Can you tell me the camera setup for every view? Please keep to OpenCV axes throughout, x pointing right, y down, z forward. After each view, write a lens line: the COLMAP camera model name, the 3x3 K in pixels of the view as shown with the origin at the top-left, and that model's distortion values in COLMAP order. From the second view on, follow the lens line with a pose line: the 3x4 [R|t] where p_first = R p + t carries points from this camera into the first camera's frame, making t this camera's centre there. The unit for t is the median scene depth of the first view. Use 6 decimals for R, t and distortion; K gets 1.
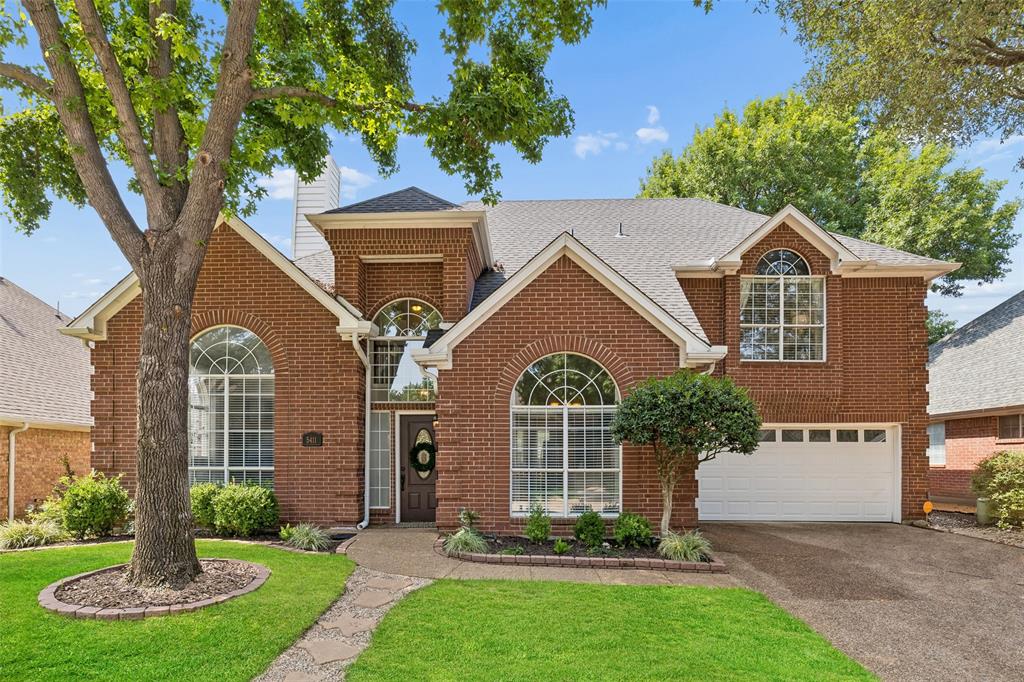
lens RADIAL K [[556.5, 0, 512.0], [0, 556.5, 362.7], [0, 0, 1]] dist [-0.004533, -0.000775]
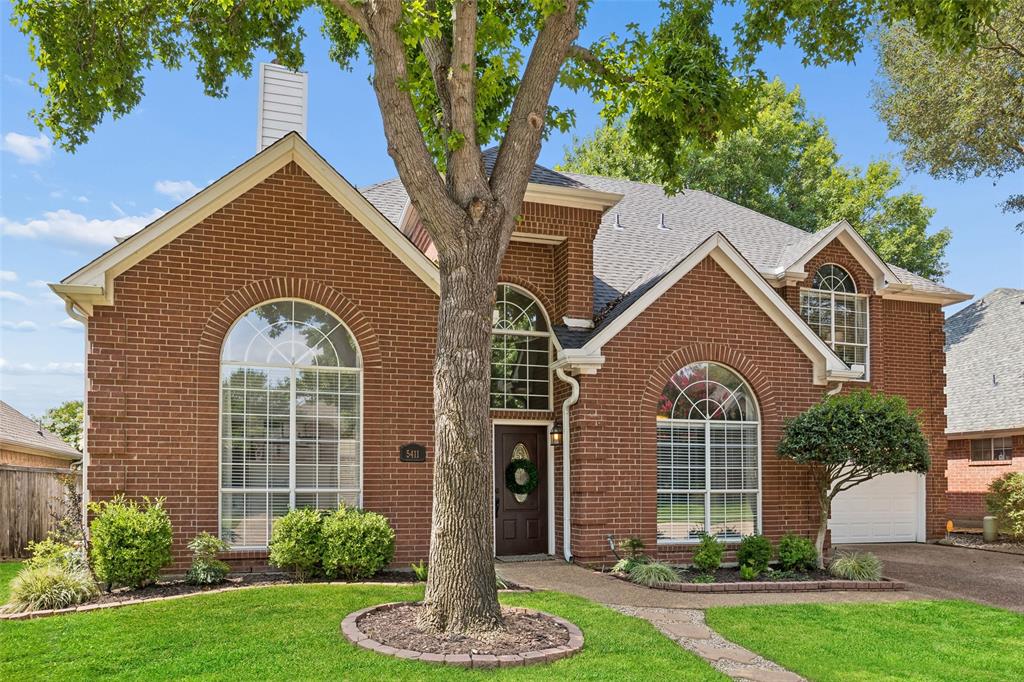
lens RADIAL K [[721.8, 0, 512.0], [0, 721.8, 341.0], [0, 0, 1]] dist [-0.007960, -0.001897]
pose [[0.943863, 0.064728, 0.323932, -0.568999], [-0.058196, 0.997860, -0.029823, 0.001261], [-0.325169, 0.009298, 0.945610, -0.016241]]
